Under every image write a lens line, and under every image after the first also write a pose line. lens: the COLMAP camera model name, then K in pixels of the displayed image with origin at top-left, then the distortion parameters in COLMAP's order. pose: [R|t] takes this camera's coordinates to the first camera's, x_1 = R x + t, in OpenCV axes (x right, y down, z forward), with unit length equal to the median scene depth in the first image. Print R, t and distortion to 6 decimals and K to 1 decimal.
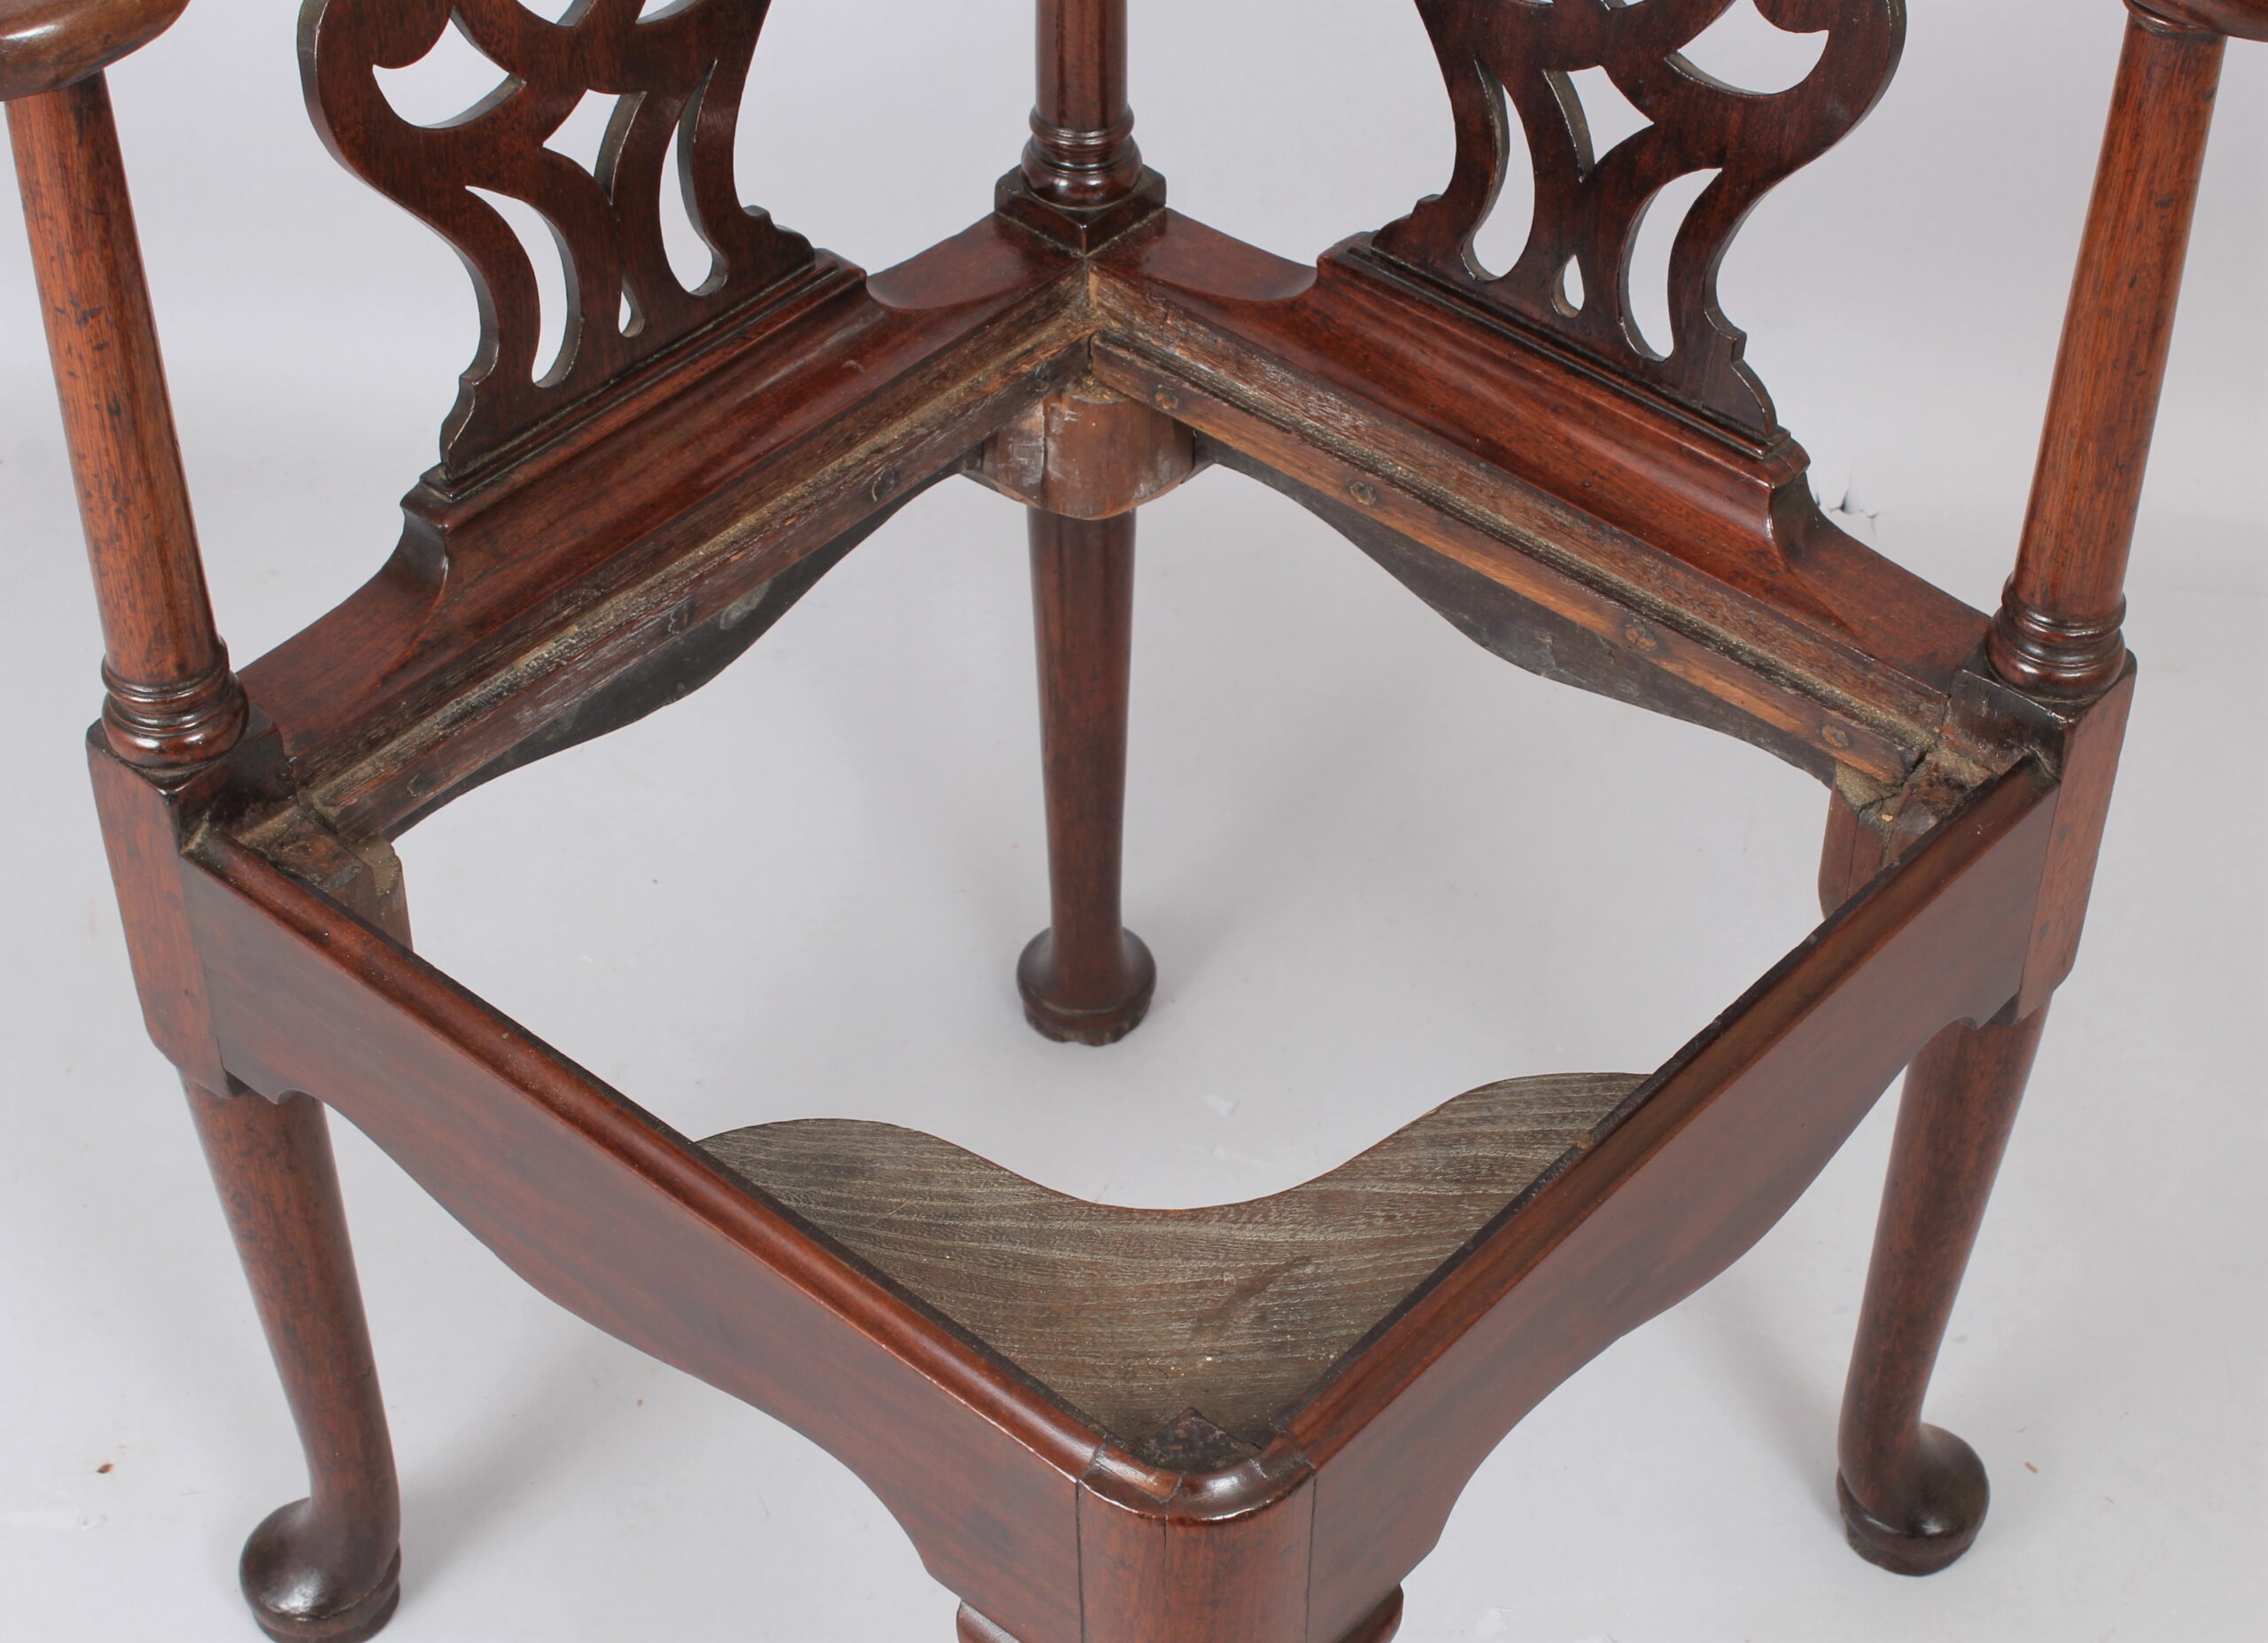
lens RADIAL K [[4025.3, 0, 1246.0], [0, 4025.3, 823.4], [0, 0, 1]] dist [-0.056718, 0.081277]
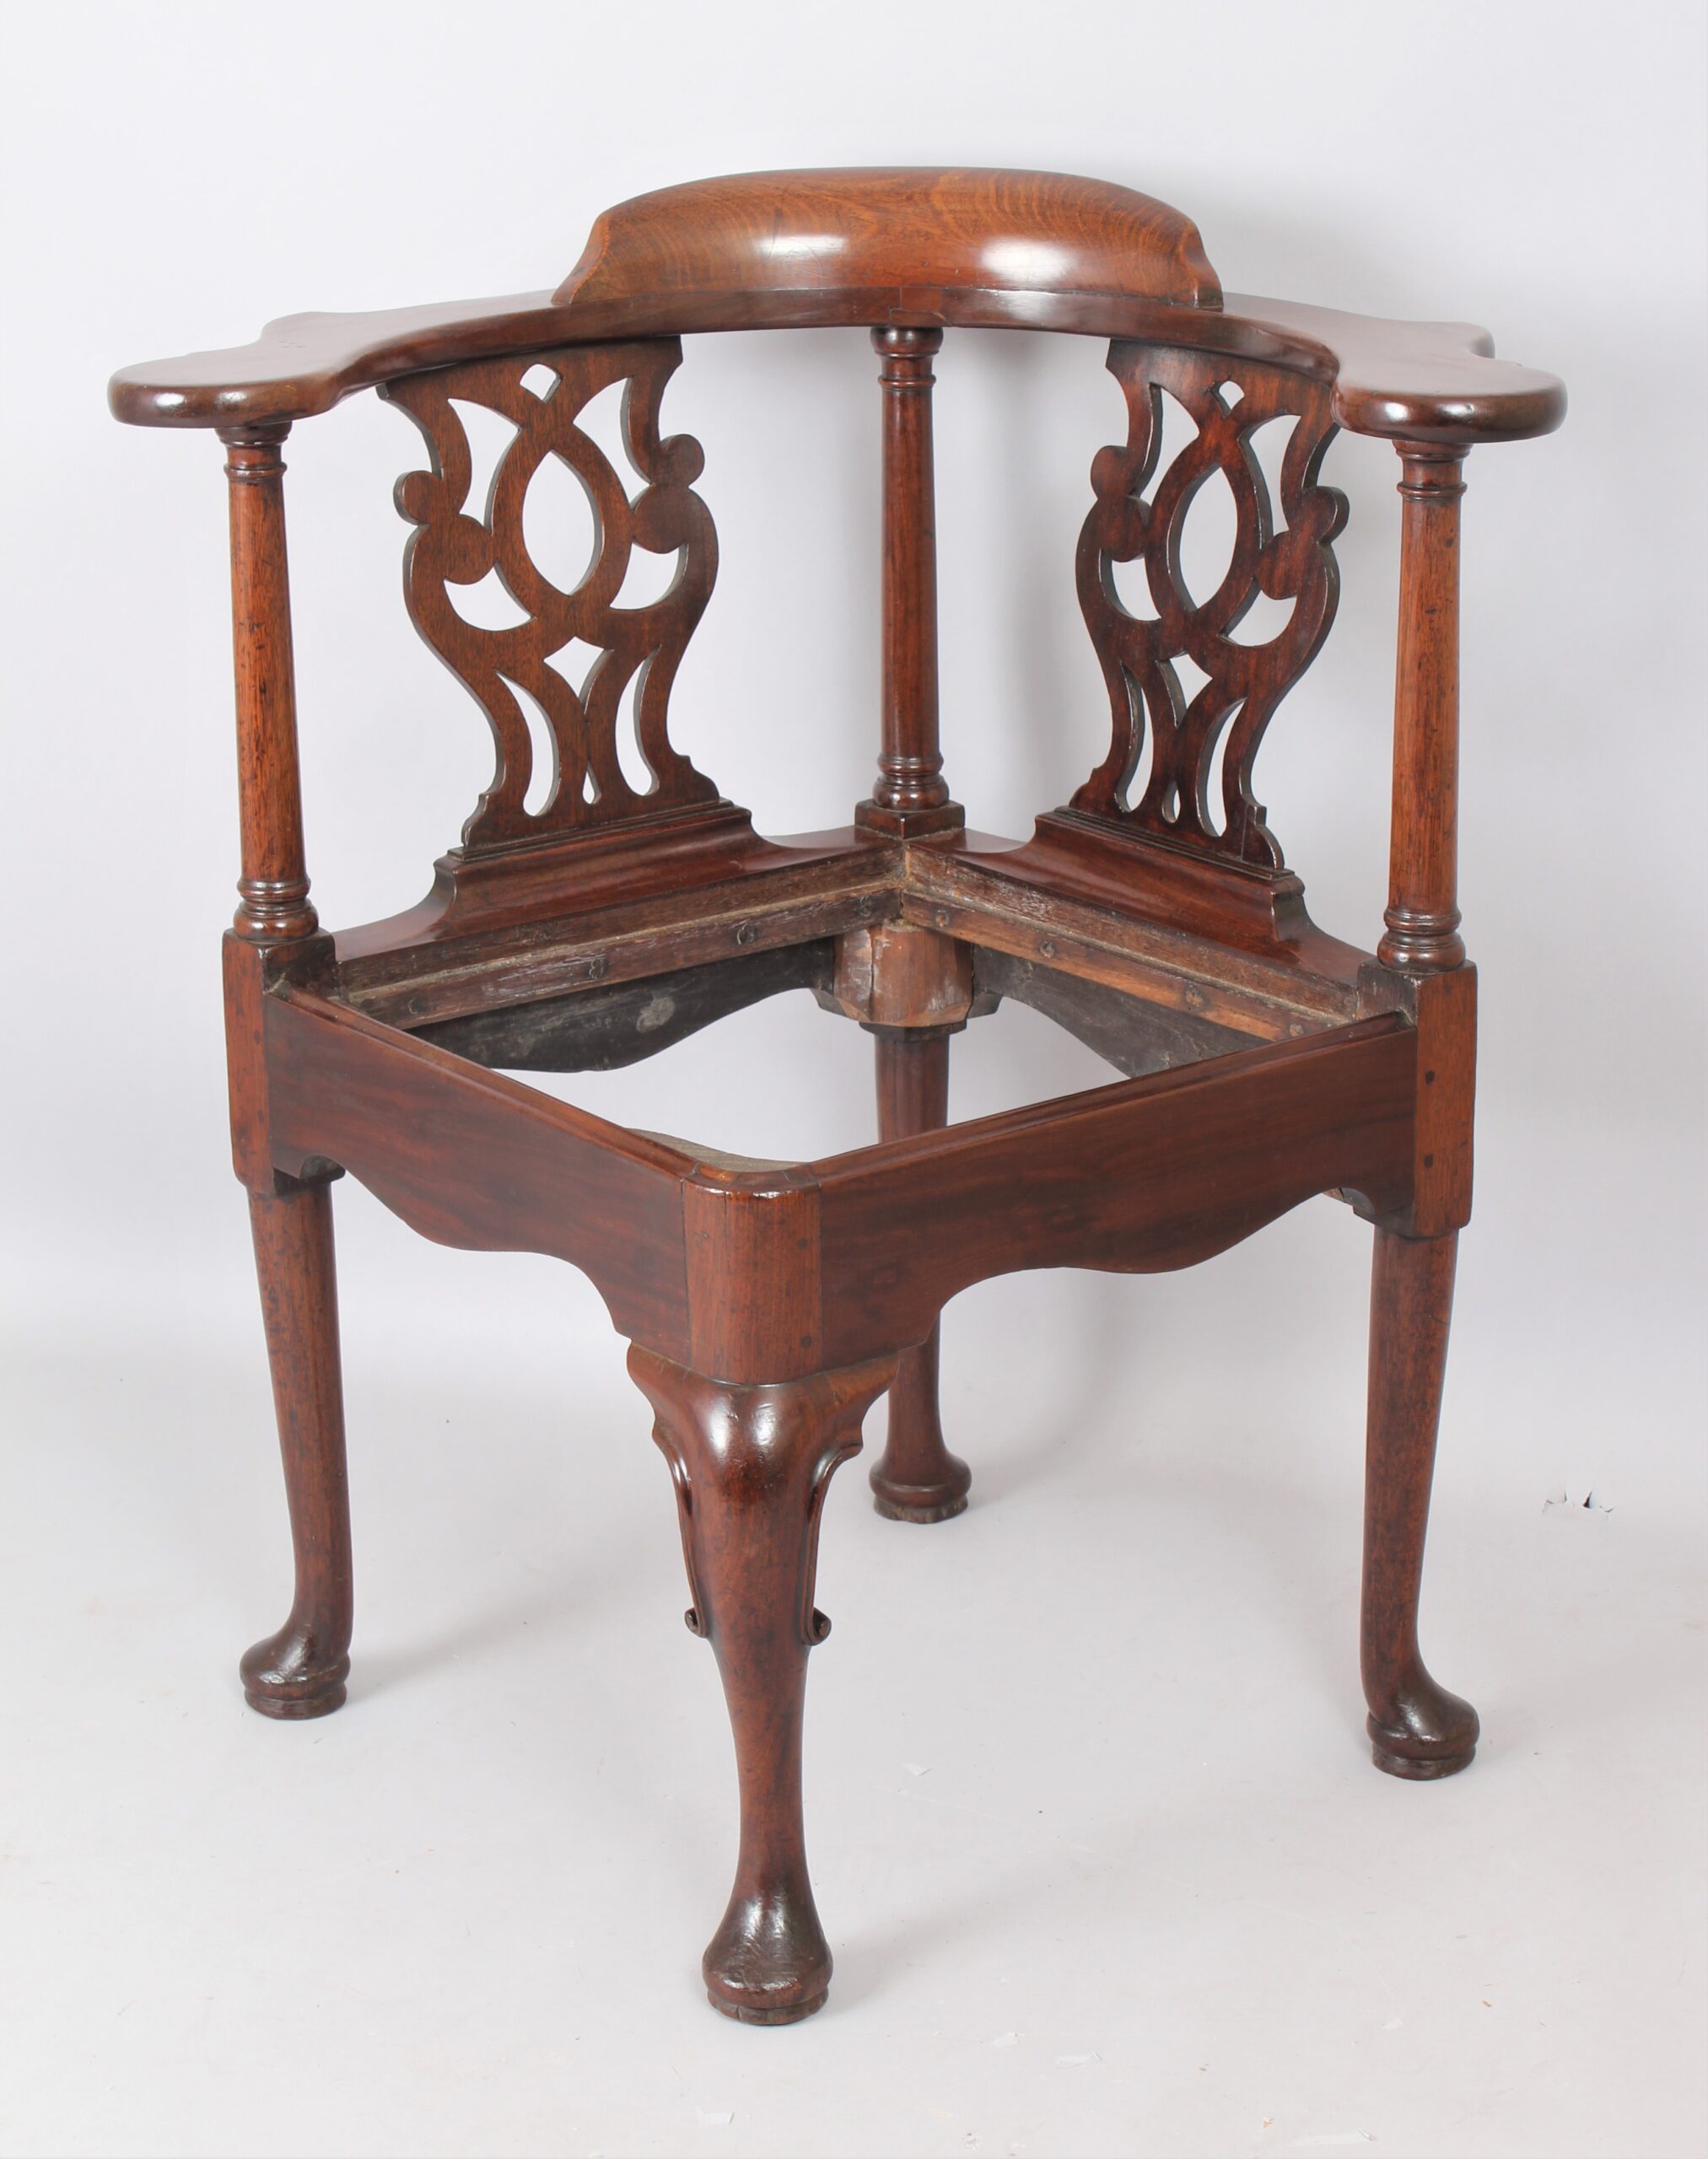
lens RADIAL K [[4611.2, 0, 854.0], [0, 4611.2, 1079.5], [0, 0, 1]] dist [-0.002817, -0.299676]
pose [[0.975955, 0.034317, -0.215252, 0.357916], [-0.118918, 0.911440, -0.393872, 0.705829], [0.182673, 0.409999, 0.893606, -0.605948]]
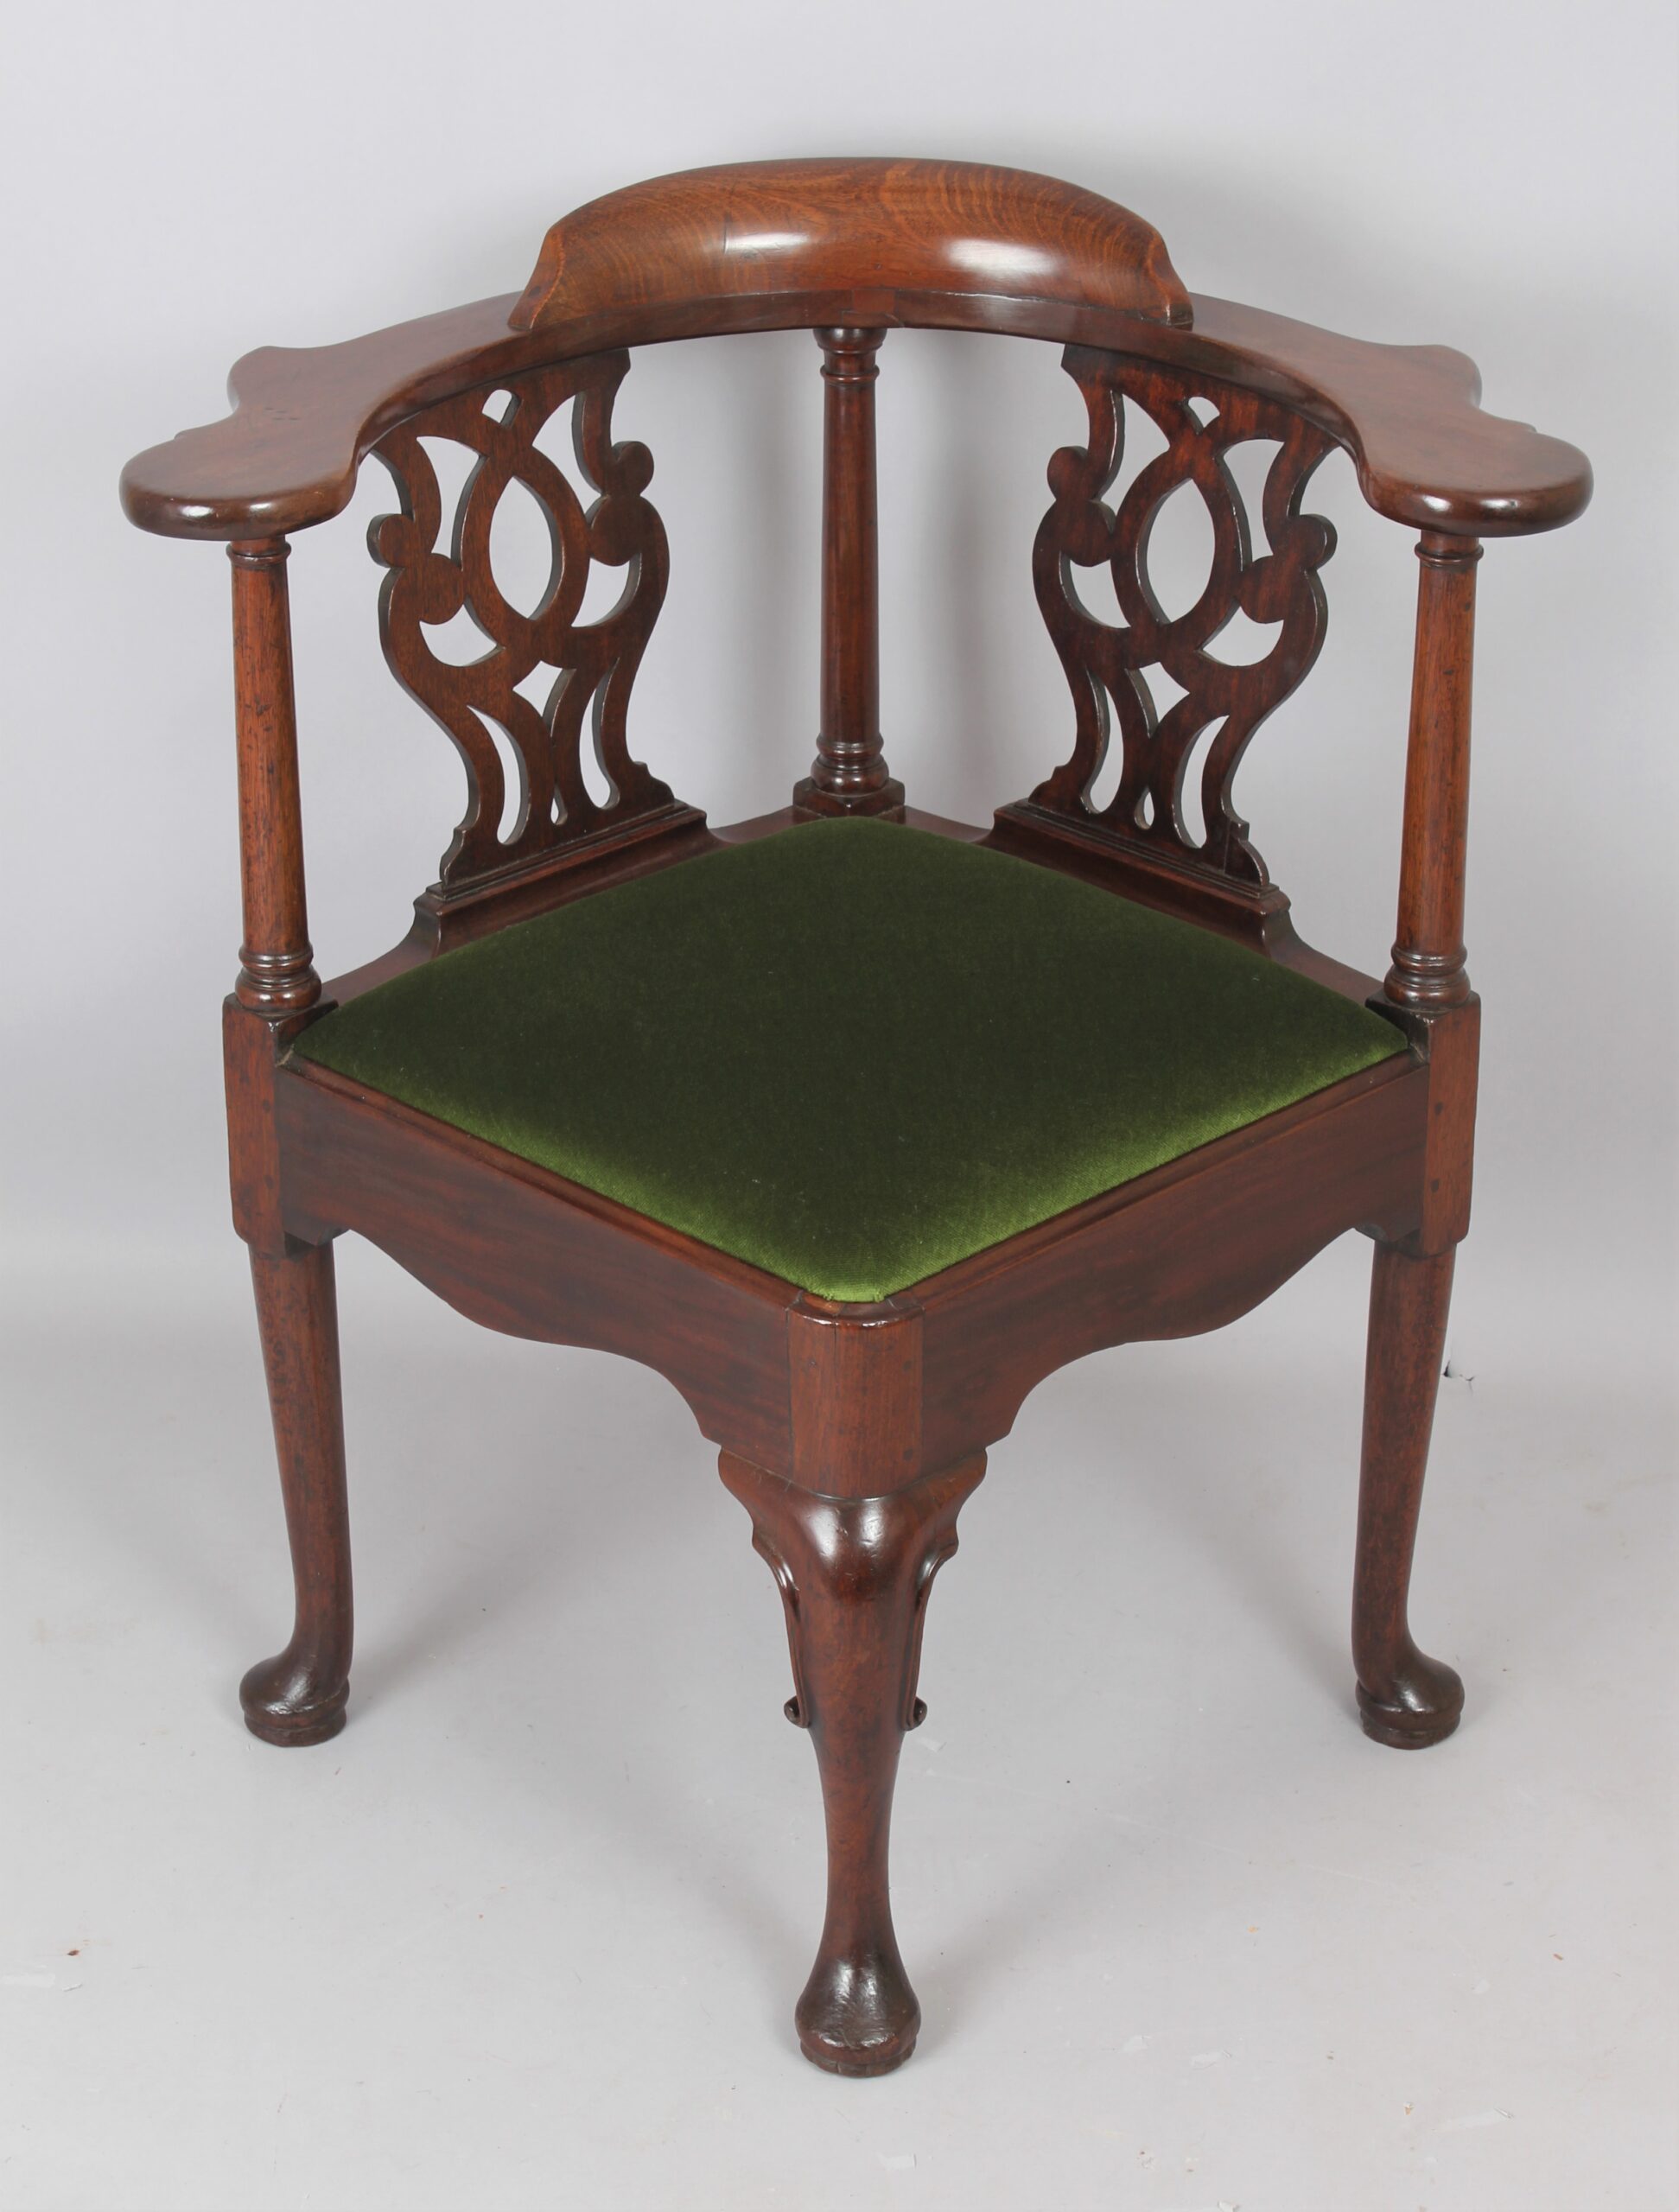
lens RADIAL K [[4954.3, 0, 836.6], [0, 4954.3, 1068.9], [0, 0, 1]] dist [-0.014287, 0.071932]
pose [[0.996531, 0.012973, -0.082208, 0.123292], [-0.036064, 0.957531, -0.286066, 0.538732], [0.075006, 0.288039, 0.954677, -0.863564]]
